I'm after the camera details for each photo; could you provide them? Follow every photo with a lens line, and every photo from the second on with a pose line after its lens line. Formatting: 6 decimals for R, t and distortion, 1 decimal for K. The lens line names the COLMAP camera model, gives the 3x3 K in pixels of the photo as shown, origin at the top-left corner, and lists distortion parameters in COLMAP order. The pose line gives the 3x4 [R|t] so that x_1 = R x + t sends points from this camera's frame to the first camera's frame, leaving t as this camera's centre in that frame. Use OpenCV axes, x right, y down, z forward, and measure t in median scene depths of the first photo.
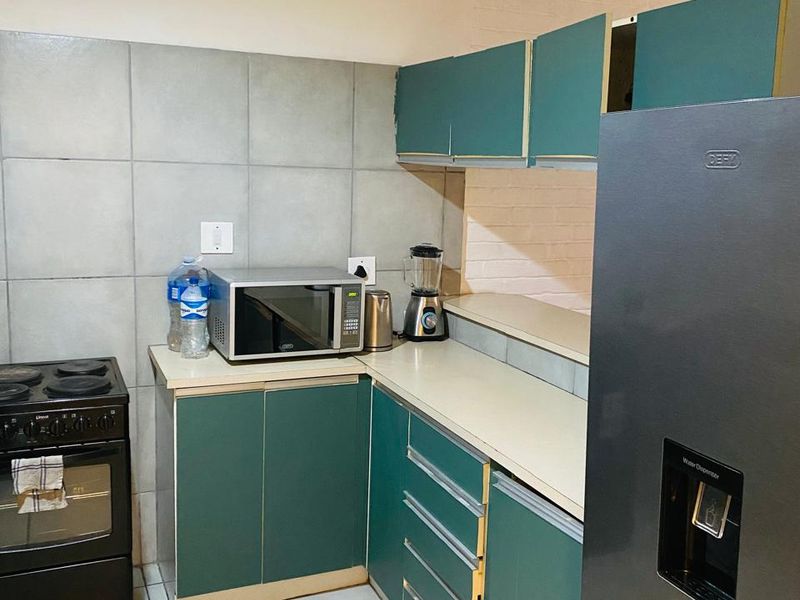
lens RADIAL K [[787.0, 0, 400.0], [0, 787.0, 300.0], [0, 0, 1]] dist [0.159198, -0.365607]
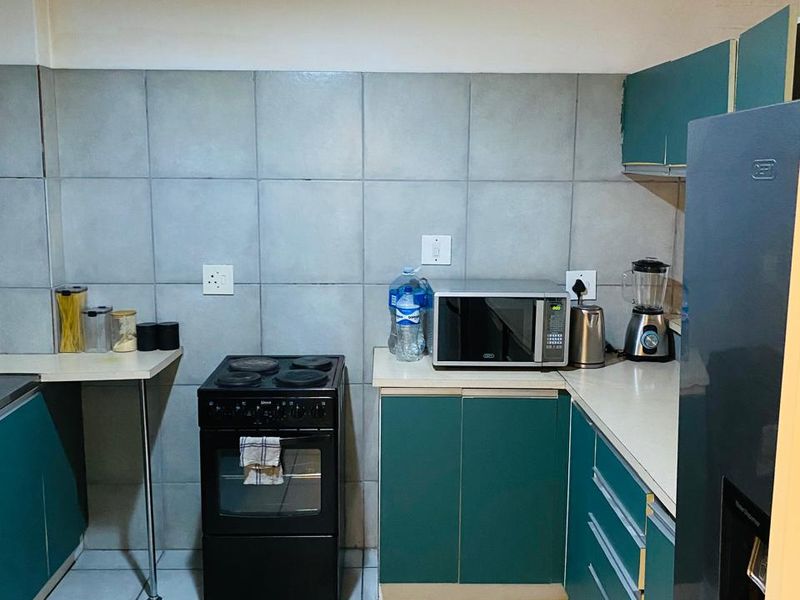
lens RADIAL K [[787.0, 0, 400.0], [0, 787.0, 300.0], [0, 0, 1]] dist [0.159198, -0.365607]
pose [[0.924027, 0.037665, -0.380466, 0.134067], [-0.043409, 0.999036, -0.006525, -0.002272], [0.379854, 0.022545, 0.924772, 0.007127]]
